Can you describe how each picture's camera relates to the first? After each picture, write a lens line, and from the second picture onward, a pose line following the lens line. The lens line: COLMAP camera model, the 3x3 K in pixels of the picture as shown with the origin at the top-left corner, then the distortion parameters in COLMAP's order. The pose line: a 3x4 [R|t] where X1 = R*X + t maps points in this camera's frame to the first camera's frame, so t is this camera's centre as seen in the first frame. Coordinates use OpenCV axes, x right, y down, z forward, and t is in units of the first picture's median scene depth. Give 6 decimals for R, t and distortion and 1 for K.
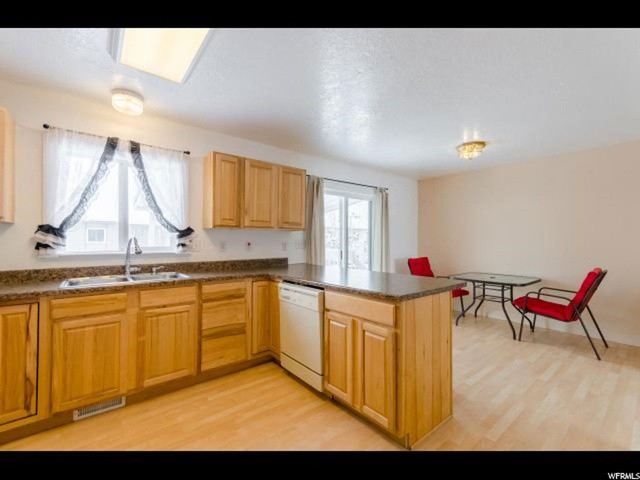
lens RADIAL K [[279.7, 0, 320.5], [0, 279.7, 237.3], [0, 0, 1]] dist [0.004488, 0.000134]
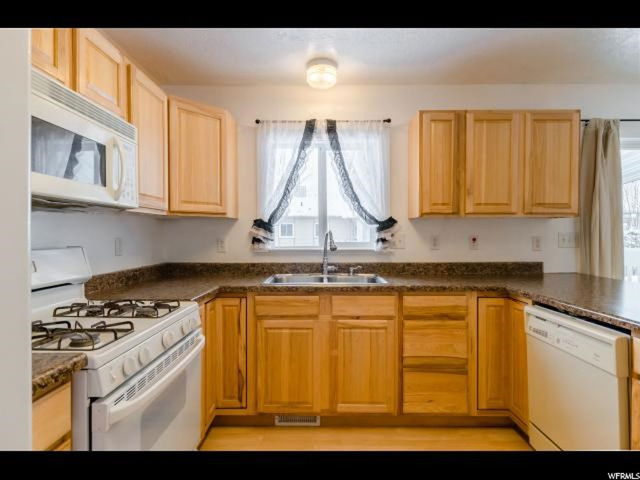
lens RADIAL K [[341.7, 0, 319.7], [0, 341.7, 236.6], [0, 0, 1]] dist [0.019007, -0.015838]
pose [[0.770366, 0.000364, -0.637602, -0.020249], [0.010767, 0.999850, 0.013579, 0.002404], [0.637511, -0.017326, 0.770246, 0.167886]]
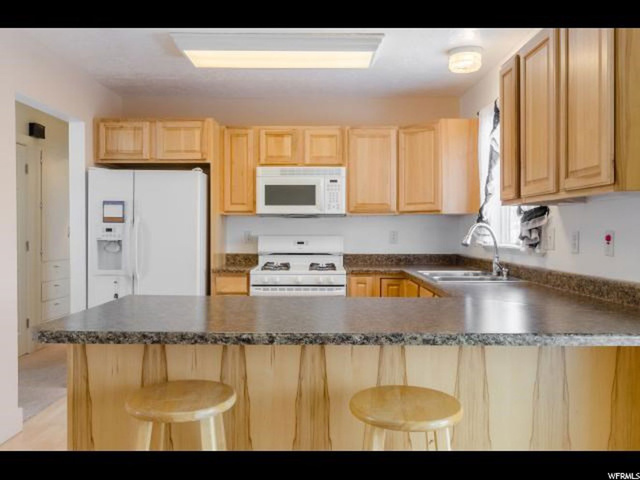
lens RADIAL K [[529.7, 0, 320.0], [0, 529.7, 240.0], [0, 0, 1]] dist [0.004250, 0.001552]
pose [[-0.629936, 0.015520, -0.776492, 0.729020], [0.010333, 0.999879, 0.011602, 0.018645], [0.776579, -0.000715, -0.630020, 1.533458]]
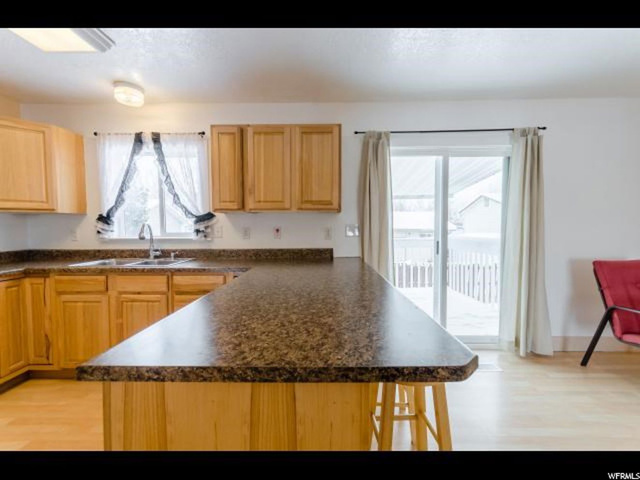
lens RADIAL K [[279.7, 0, 320.5], [0, 279.7, 237.3], [0, 0, 1]] dist [0.004488, 0.000134]
pose [[0.767389, 0.019439, -0.640887, 0.504182], [0.012867, 0.998872, 0.045705, 0.011401], [0.641053, -0.043320, 0.766273, 0.589996]]
